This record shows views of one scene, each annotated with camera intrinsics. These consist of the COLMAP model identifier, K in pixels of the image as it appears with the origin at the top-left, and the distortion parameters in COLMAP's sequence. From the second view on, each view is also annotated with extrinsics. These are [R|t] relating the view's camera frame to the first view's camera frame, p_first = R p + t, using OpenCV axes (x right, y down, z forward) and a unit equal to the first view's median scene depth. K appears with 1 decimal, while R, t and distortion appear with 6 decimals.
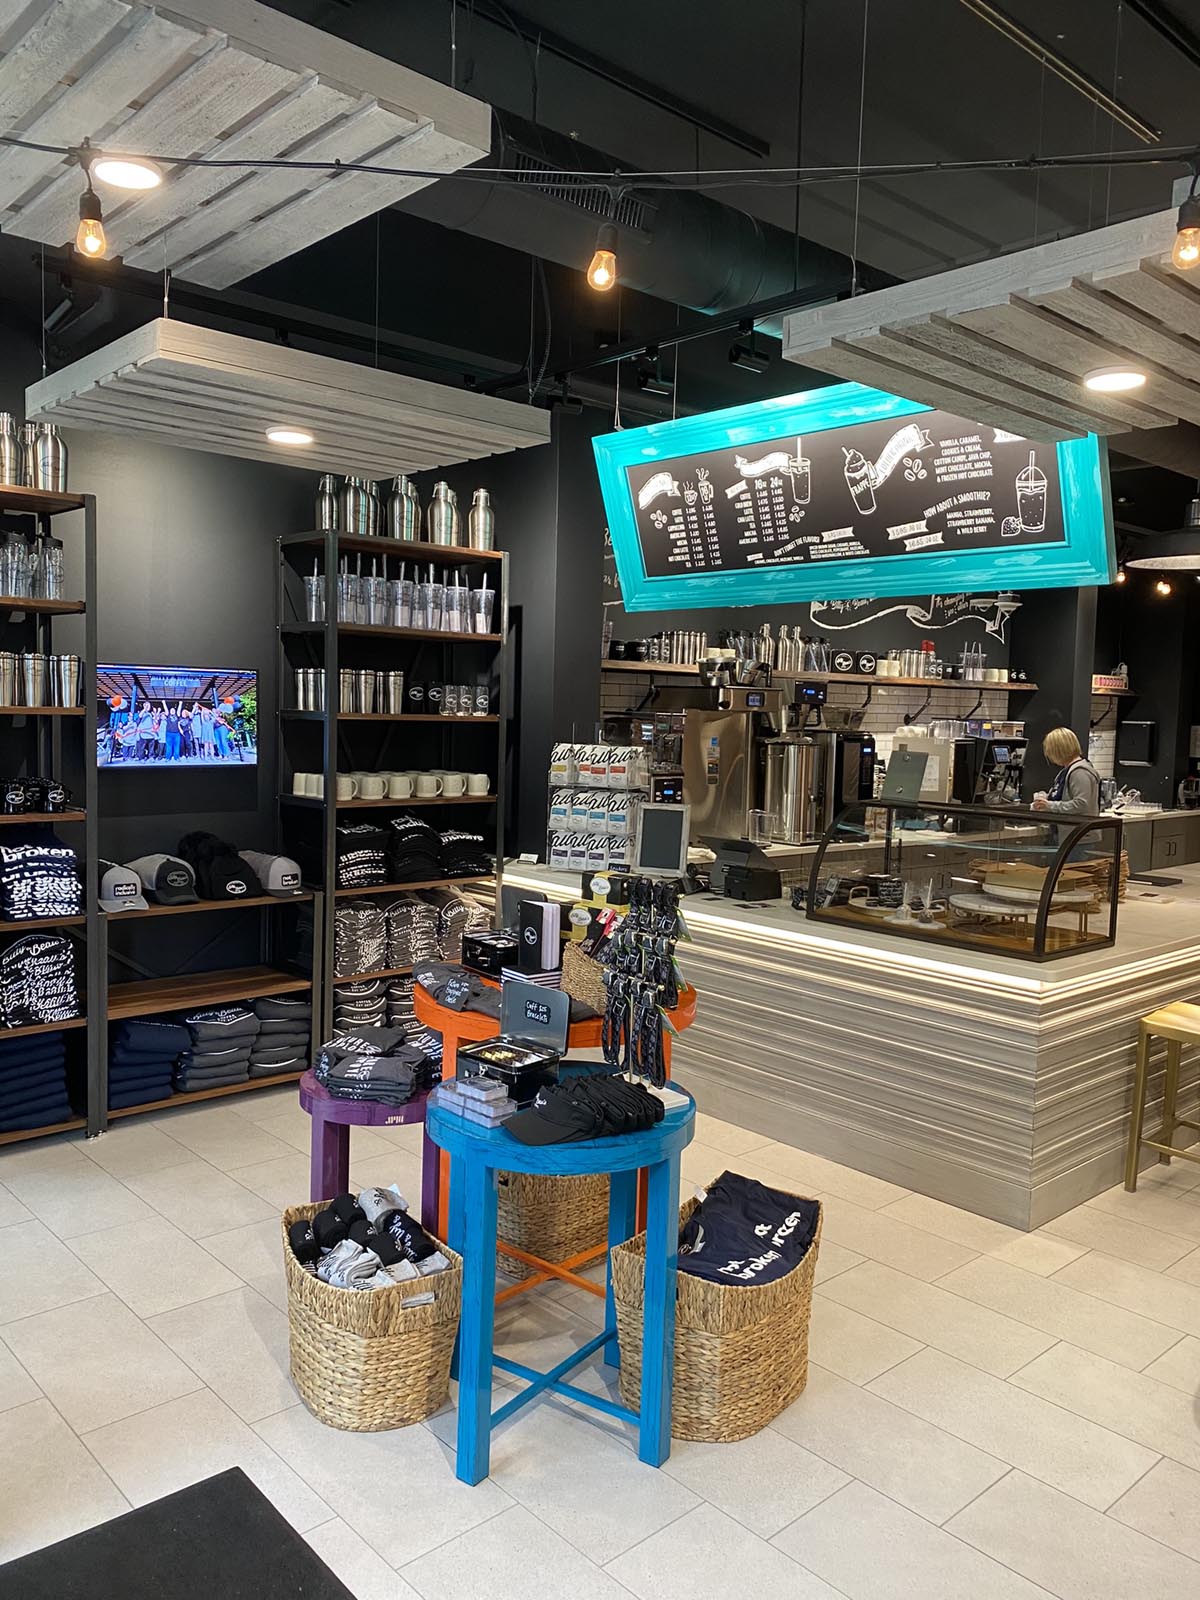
lens RADIAL K [[1210.7, 0, 599.9], [0, 1210.7, 800.5], [0, 0, 1]] dist [0.018572, -0.005766]
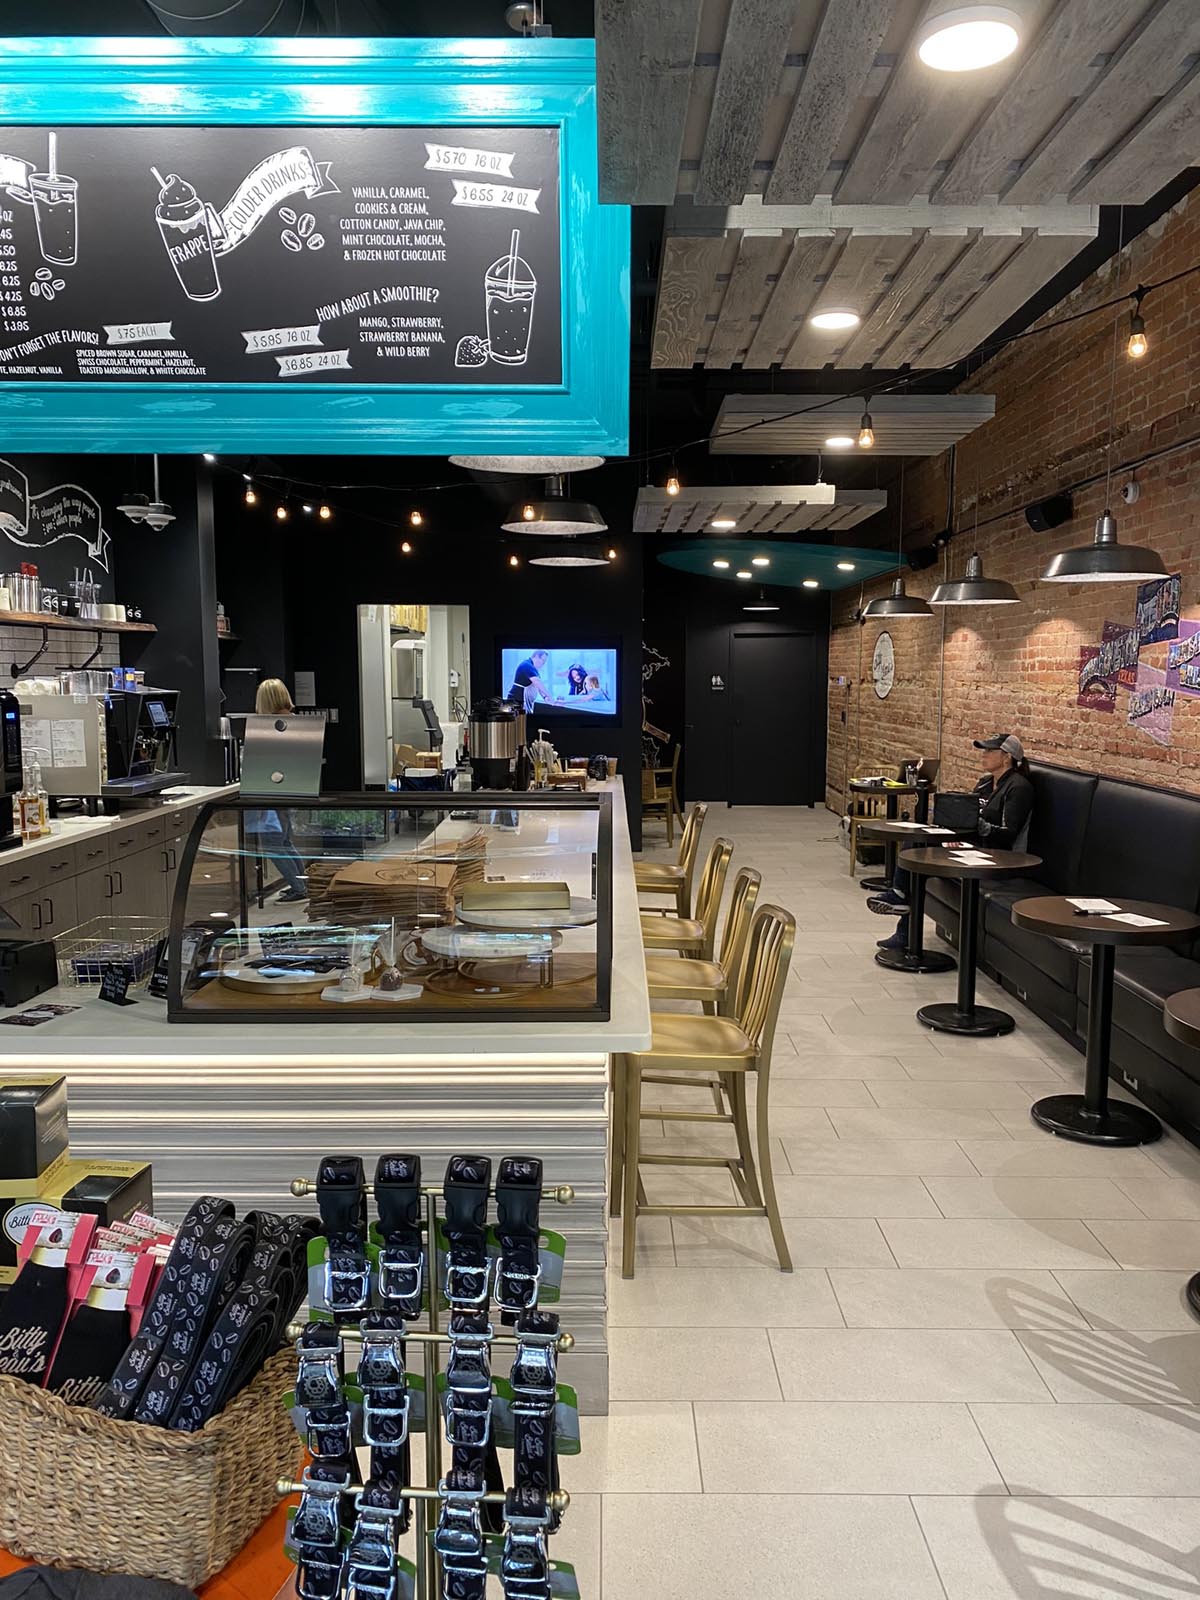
lens RADIAL K [[1210.7, 0, 603.8], [0, 1210.7, 800.0], [0, 0, 1]] dist [0.018572, -0.005766]
pose [[0.674800, -0.103453, 0.730714, -0.096490], [0.075302, 0.994610, 0.071275, -0.030562], [-0.734149, 0.006928, 0.678953, 0.486742]]
